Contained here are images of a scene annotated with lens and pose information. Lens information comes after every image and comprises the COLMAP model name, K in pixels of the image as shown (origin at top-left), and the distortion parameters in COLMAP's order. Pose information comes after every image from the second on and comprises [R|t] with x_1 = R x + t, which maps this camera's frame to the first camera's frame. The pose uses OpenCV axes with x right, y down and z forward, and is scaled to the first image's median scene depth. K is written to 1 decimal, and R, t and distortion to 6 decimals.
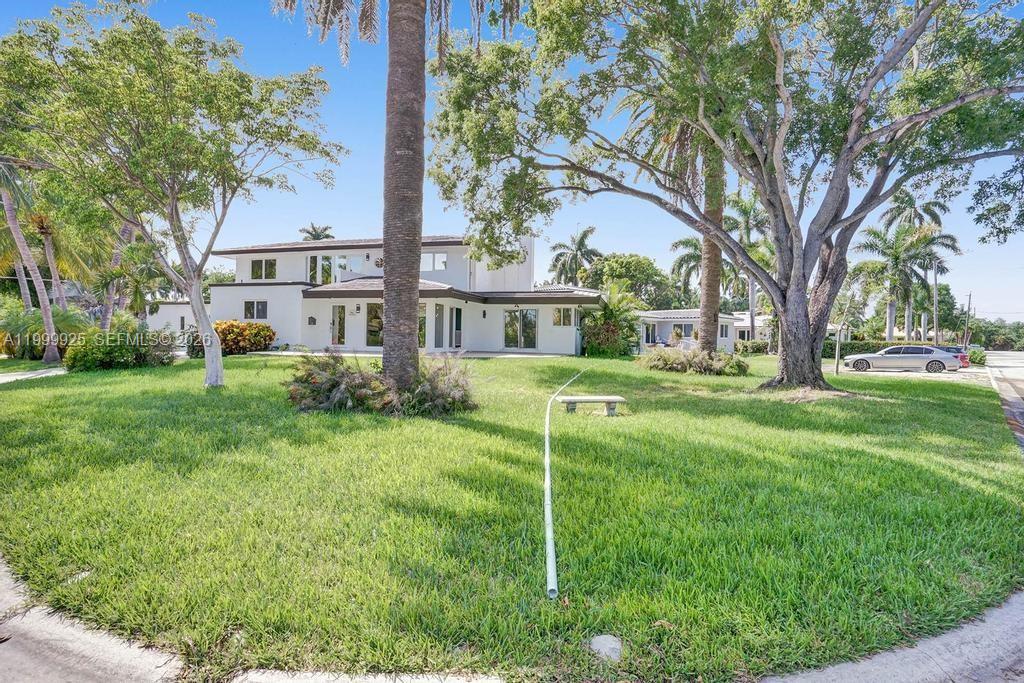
lens RADIAL K [[471.9, 0, 512.0], [0, 471.9, 341.5], [0, 0, 1]] dist [-0.001490, -0.000056]
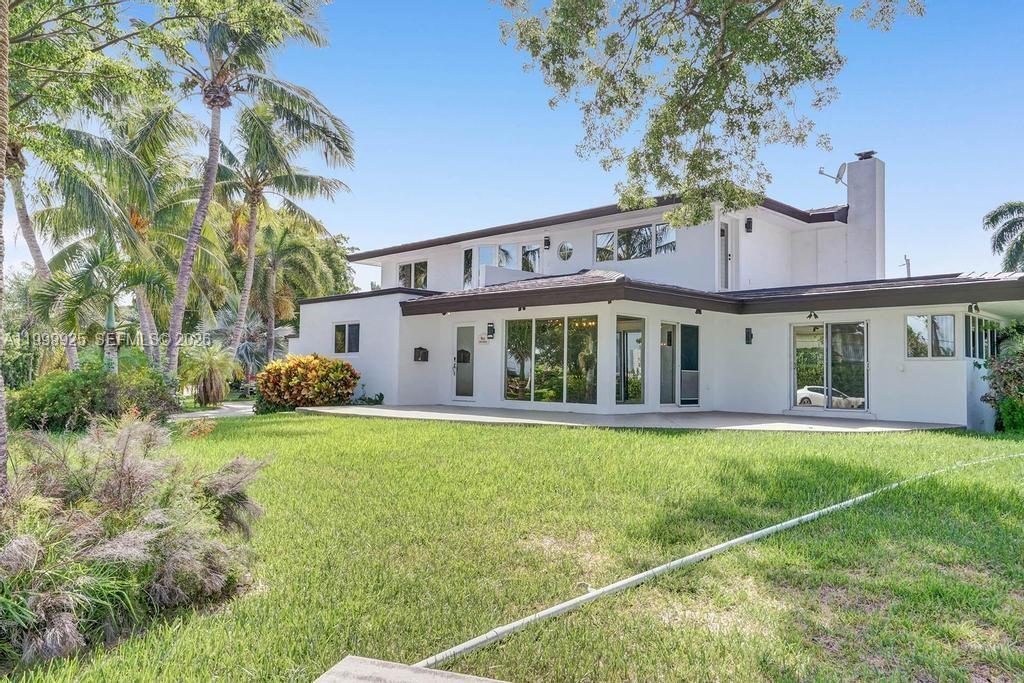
lens RADIAL K [[746.9, 0, 512.0], [0, 746.9, 341.5], [0, 0, 1]] dist [0.005369, 0.001377]
pose [[0.868727, -0.024648, -0.494677, 0.122701], [-0.009814, 0.997708, -0.066948, 0.000405], [0.495194, 0.063014, 0.866494, 0.260689]]
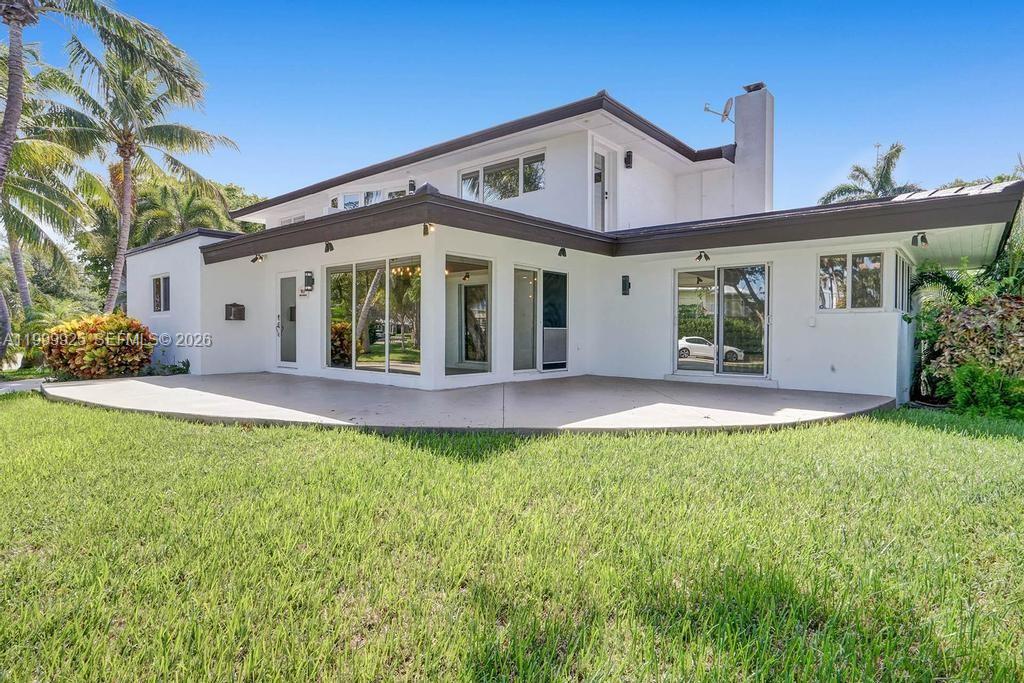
lens RADIAL K [[559.2, 0, 512.0], [0, 559.2, 341.5], [0, 0, 1]] dist [-0.039708, 0.000625]
pose [[0.905179, -0.003325, -0.425018, 0.061489], [0.004488, 0.999988, 0.001736, -0.013791], [0.425008, -0.003479, 0.905183, 0.614051]]
